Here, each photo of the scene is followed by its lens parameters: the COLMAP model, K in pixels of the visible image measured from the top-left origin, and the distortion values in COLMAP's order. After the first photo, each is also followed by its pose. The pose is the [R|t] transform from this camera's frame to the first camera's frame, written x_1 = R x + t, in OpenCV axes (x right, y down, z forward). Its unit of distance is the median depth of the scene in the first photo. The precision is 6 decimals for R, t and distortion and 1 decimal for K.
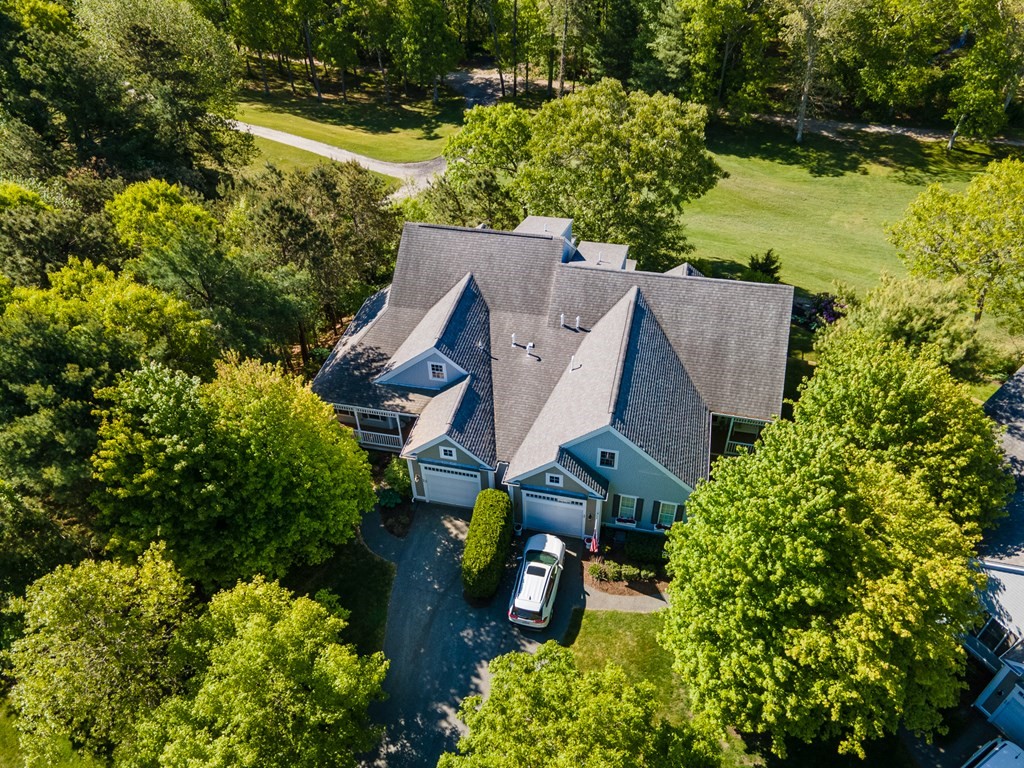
lens RADIAL K [[734.2, 0, 512.3], [0, 734.2, 365.9], [0, 0, 1]] dist [0.039499, -0.001607]
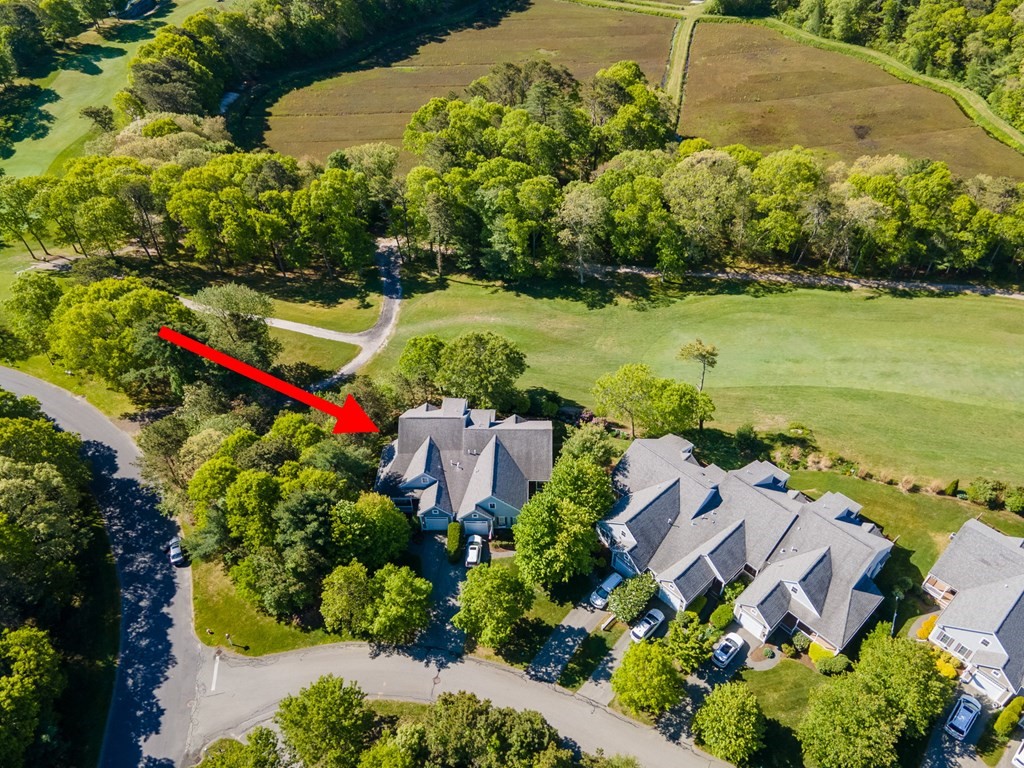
lens RADIAL K [[734.2, 0, 512.3], [0, 734.2, 365.9], [0, 0, 1]] dist [0.039499, -0.001607]
pose [[0.979612, -0.124186, 0.157917, -0.168577], [0.122993, 0.992256, 0.017345, -0.427588], [-0.158848, 0.002431, 0.987300, -1.732530]]
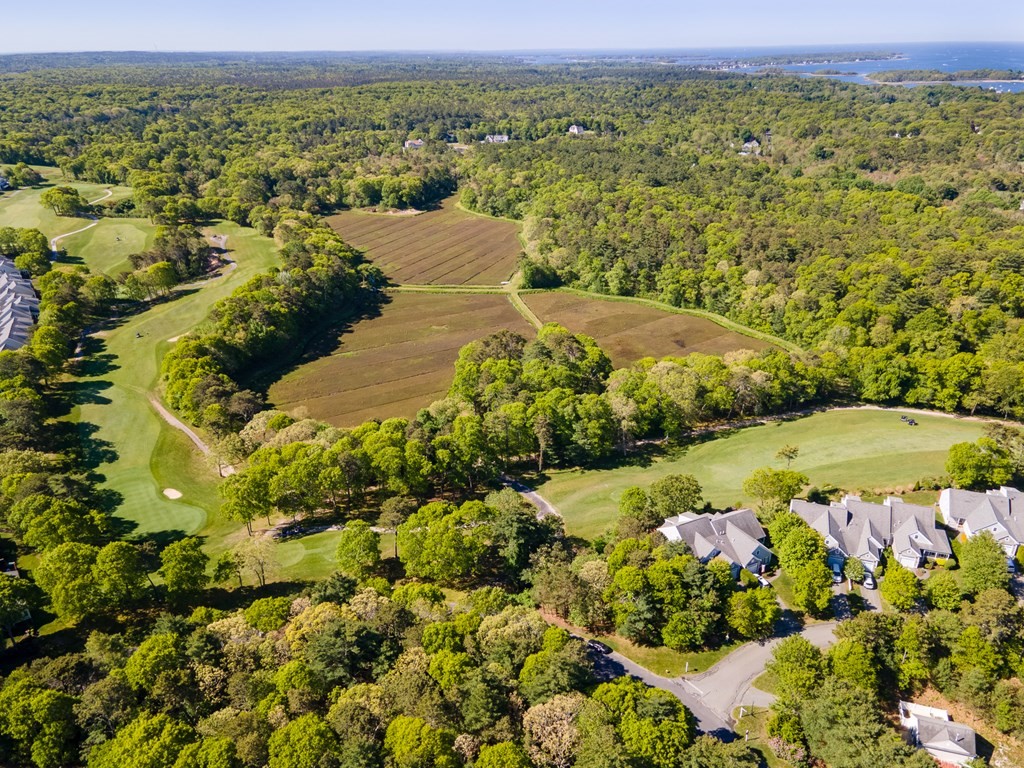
lens RADIAL K [[706.8, 0, 512.0], [0, 706.8, 384.0], [0, 0, 1]] dist [0.038325, -0.001122]
pose [[0.781127, -0.232392, 0.579513, -3.418962], [0.395589, 0.902295, -0.171384, -0.689188], [-0.483063, 0.363122, 0.796738, -2.301485]]
